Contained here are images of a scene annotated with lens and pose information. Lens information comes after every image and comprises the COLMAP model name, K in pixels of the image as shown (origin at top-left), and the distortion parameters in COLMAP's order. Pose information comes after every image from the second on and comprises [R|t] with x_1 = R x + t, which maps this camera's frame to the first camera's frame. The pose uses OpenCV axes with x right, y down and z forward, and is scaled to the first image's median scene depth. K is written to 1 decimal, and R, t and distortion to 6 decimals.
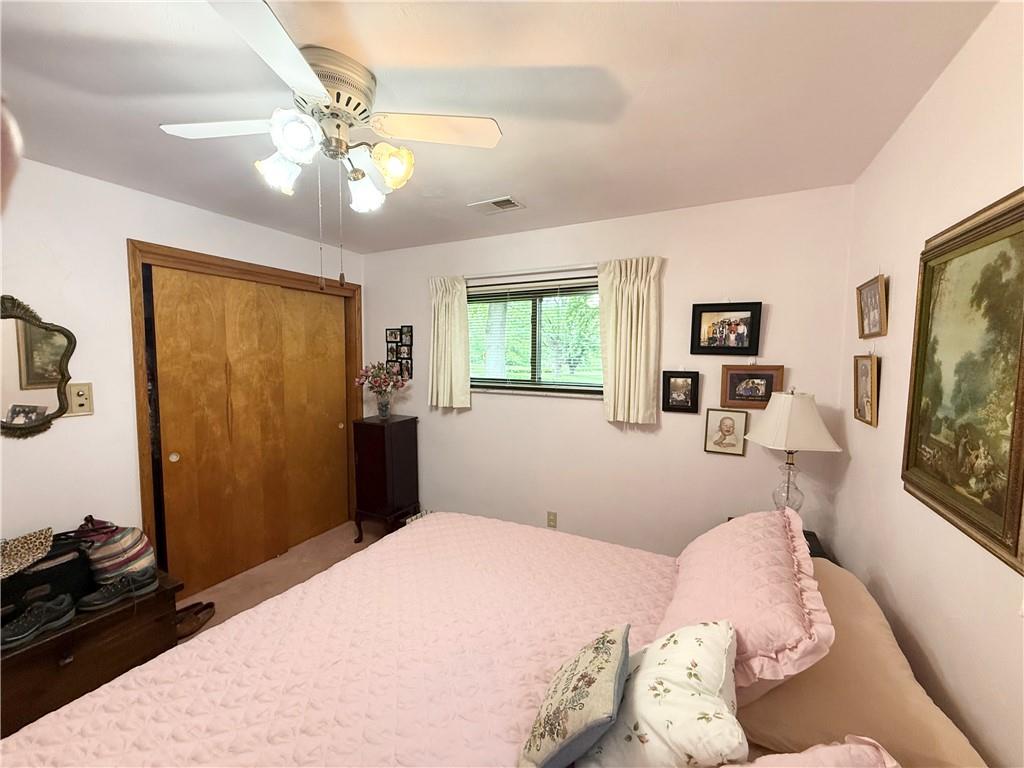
lens RADIAL K [[402.6, 0, 512.0], [0, 402.6, 384.0], [0, 0, 1]] dist [0.002777, 0.000151]
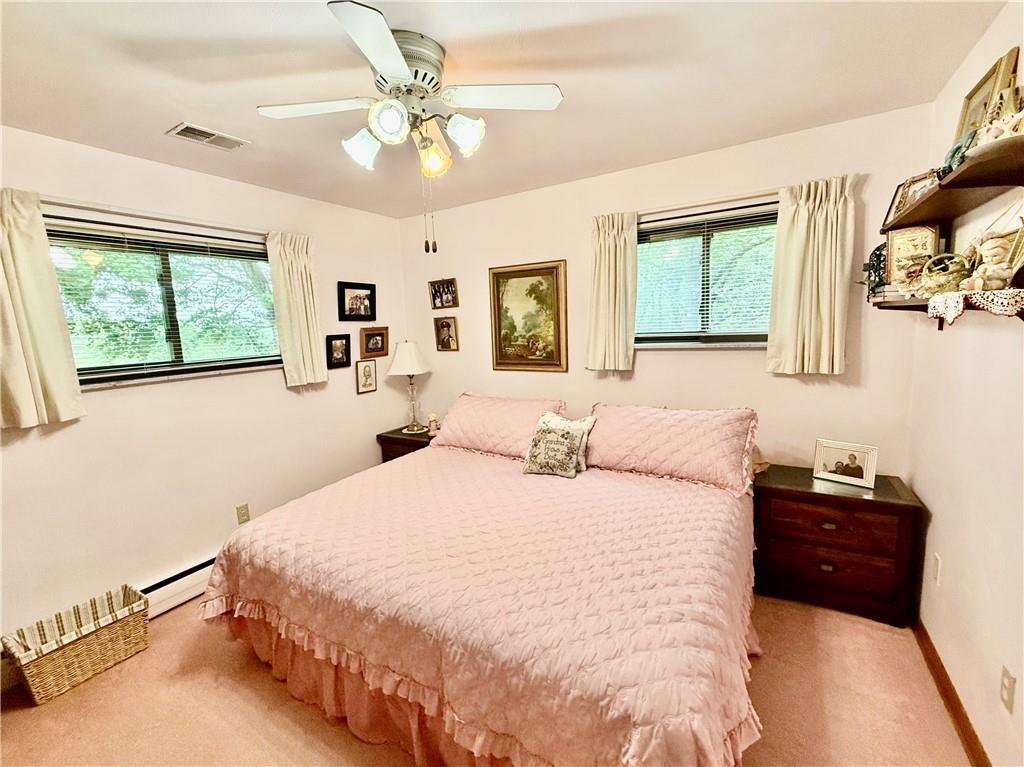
lens RADIAL K [[402.6, 0, 512.0], [0, 402.6, 383.5], [0, 0, 1]] dist [0.002777, 0.000151]
pose [[0.107523, -0.167555, 0.979982, -0.806392], [0.118522, 0.980827, 0.154696, -0.012877], [-0.987113, 0.099516, 0.125321, 0.332470]]
